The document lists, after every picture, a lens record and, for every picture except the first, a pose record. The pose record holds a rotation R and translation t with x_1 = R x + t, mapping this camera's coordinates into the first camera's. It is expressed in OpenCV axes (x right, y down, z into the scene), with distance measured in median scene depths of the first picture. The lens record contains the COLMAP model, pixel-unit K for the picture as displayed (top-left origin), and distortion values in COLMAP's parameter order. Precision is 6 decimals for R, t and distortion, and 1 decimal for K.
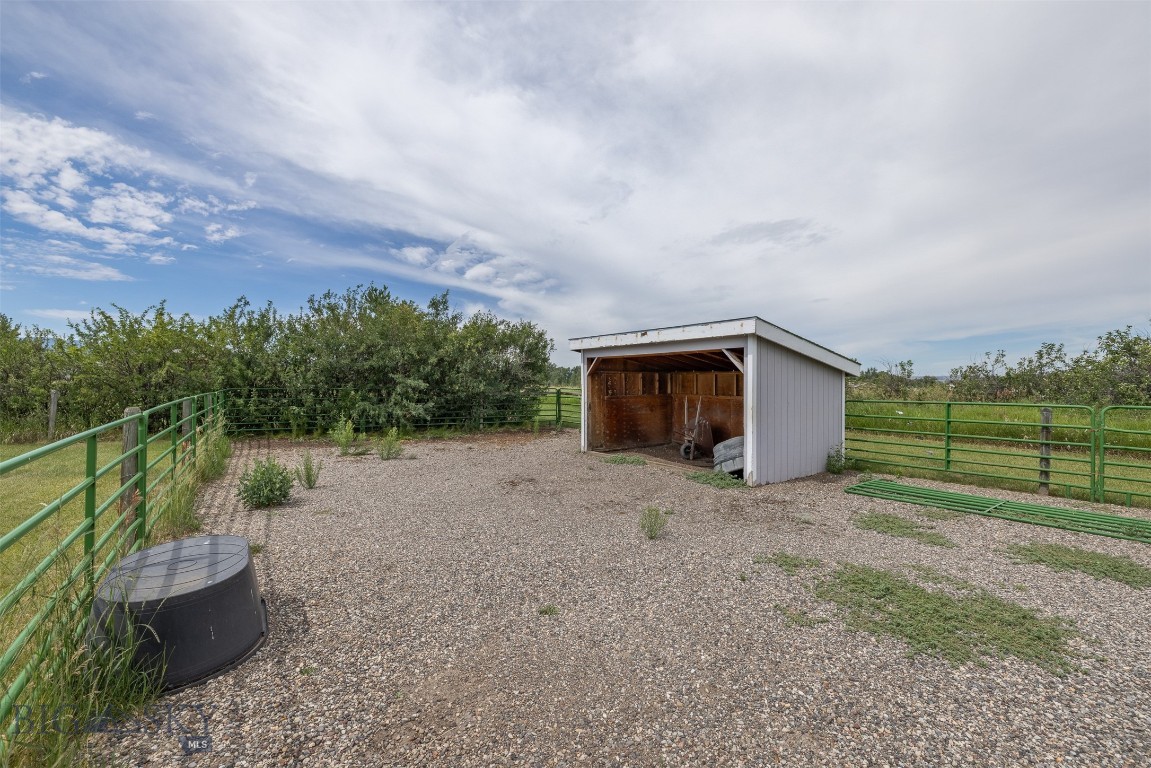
lens RADIAL K [[507.6, 0, 569.3], [0, 507.6, 373.6], [0, 0, 1]] dist [-0.002777, 0.000330]
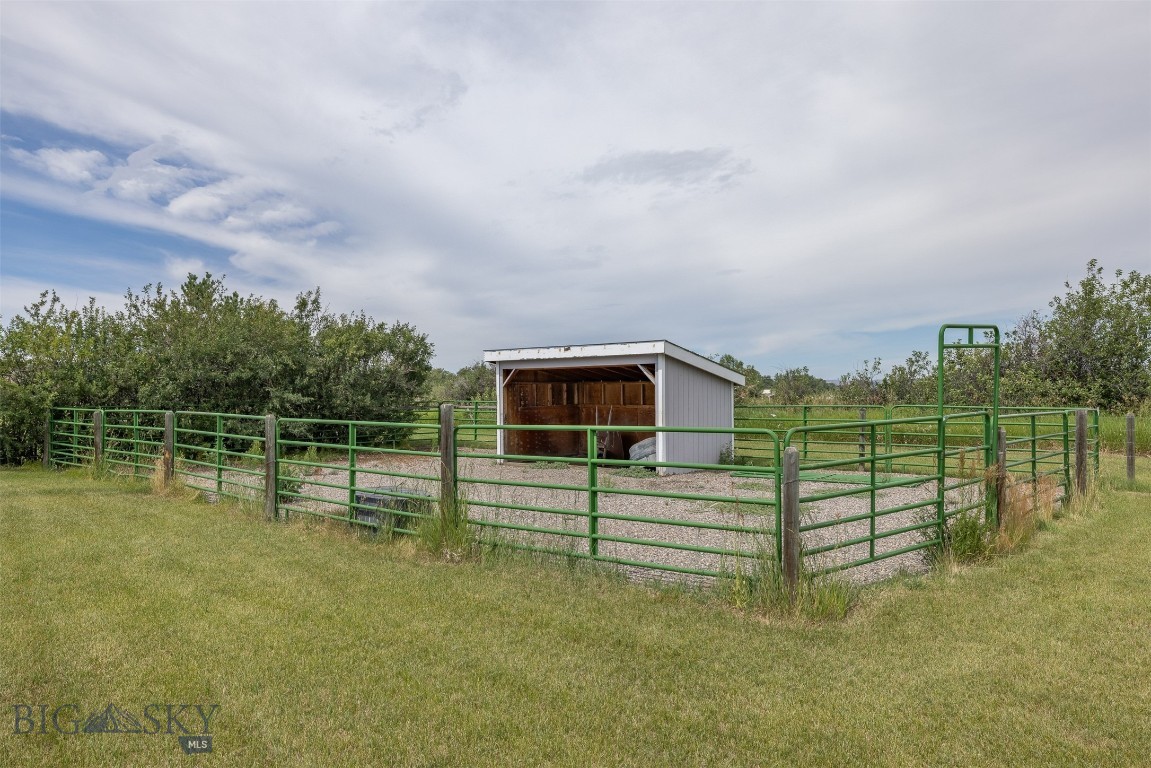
lens RADIAL K [[873.1, 0, 567.7], [0, 873.1, 395.9], [0, 0, 1]] dist [0.164578, 0.006621]
pose [[0.966251, -0.014621, 0.257187, -0.220792], [0.009232, 0.999712, 0.022148, -0.011996], [-0.257437, -0.019026, 0.966108, -0.539712]]
